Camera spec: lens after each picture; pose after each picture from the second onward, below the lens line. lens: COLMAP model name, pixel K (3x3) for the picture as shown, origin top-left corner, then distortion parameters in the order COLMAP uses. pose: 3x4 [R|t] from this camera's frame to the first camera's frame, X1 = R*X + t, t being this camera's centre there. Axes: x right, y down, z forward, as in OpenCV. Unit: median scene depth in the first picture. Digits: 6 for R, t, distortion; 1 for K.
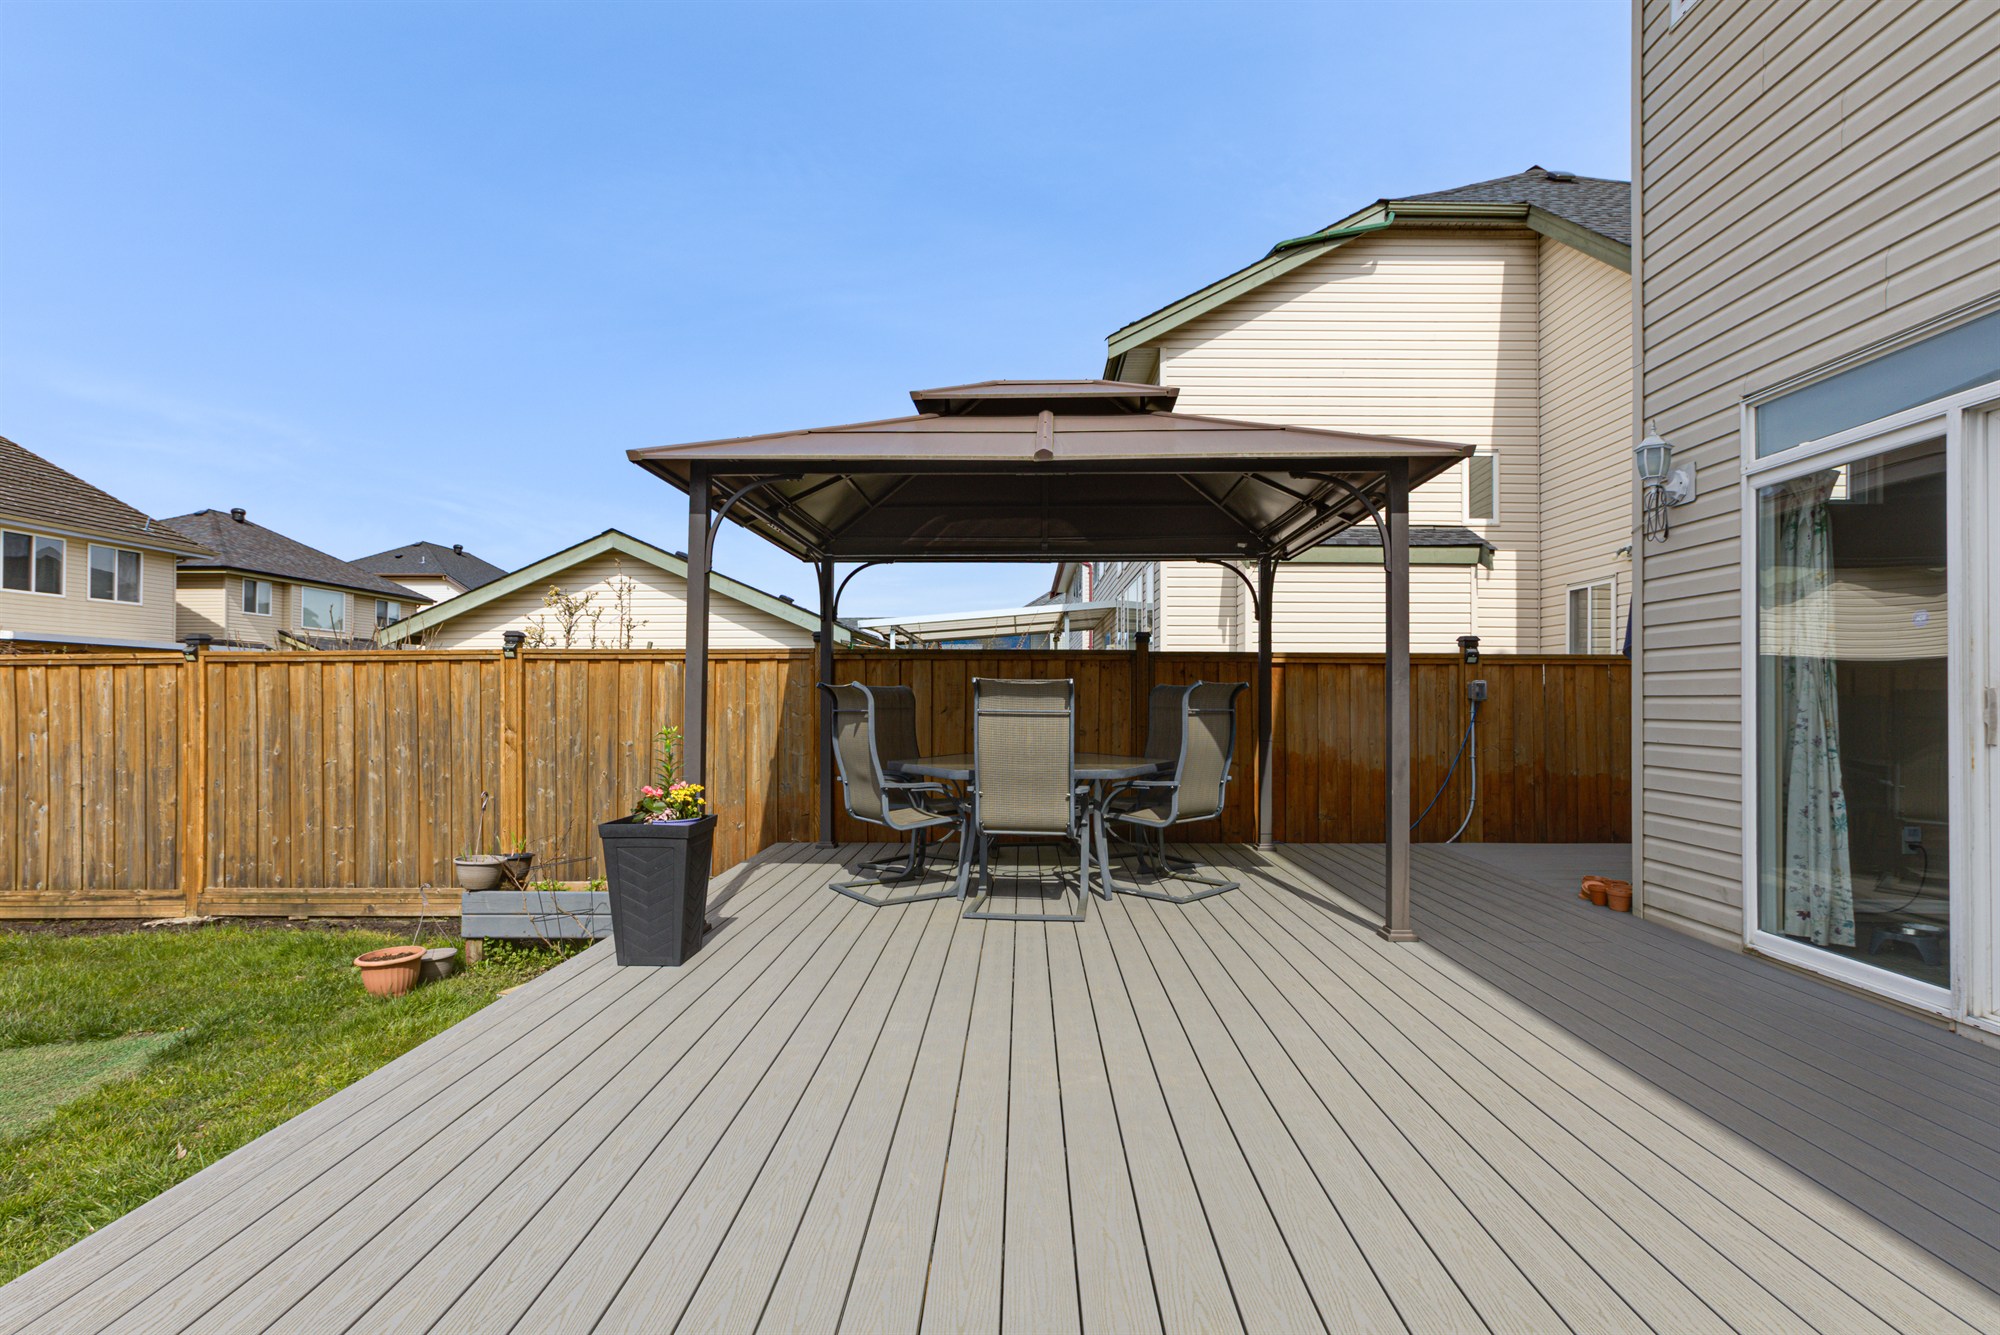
lens RADIAL K [[970.0, 0, 1041.6], [0, 970.0, 676.1], [0, 0, 1]] dist [-0.028270, 0.026511]
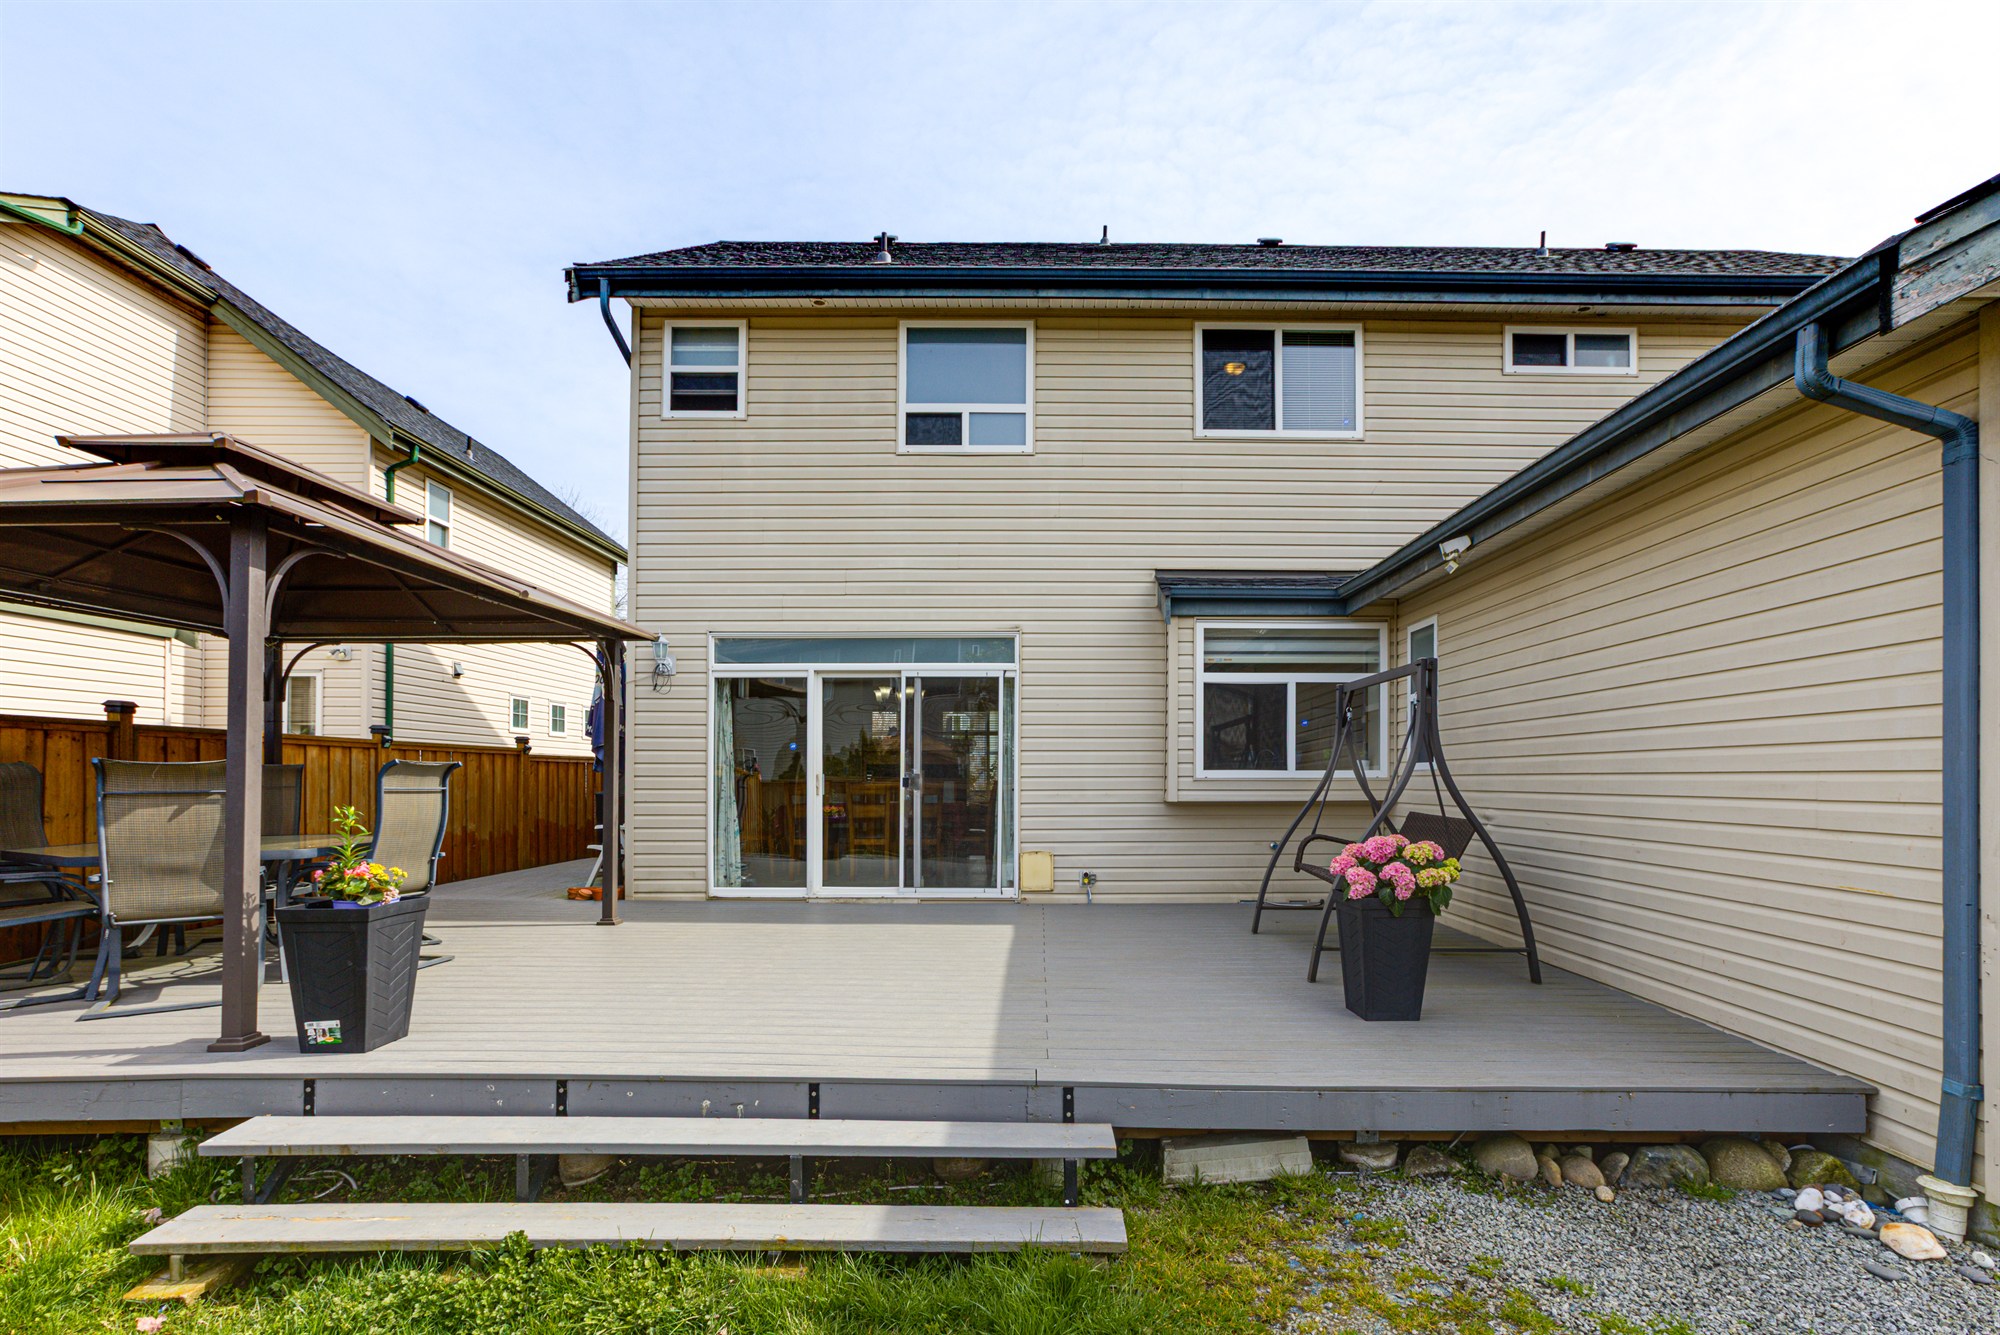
lens RADIAL K [[991.4, 0, 1038.7], [0, 991.4, 777.9], [0, 0, 1]] dist [-0.054953, 0.052454]
pose [[0.017971, -0.001495, 0.999837, -0.778516], [-0.026392, 0.999650, 0.001969, 0.000596], [-0.999490, -0.026423, 0.017926, 0.139389]]
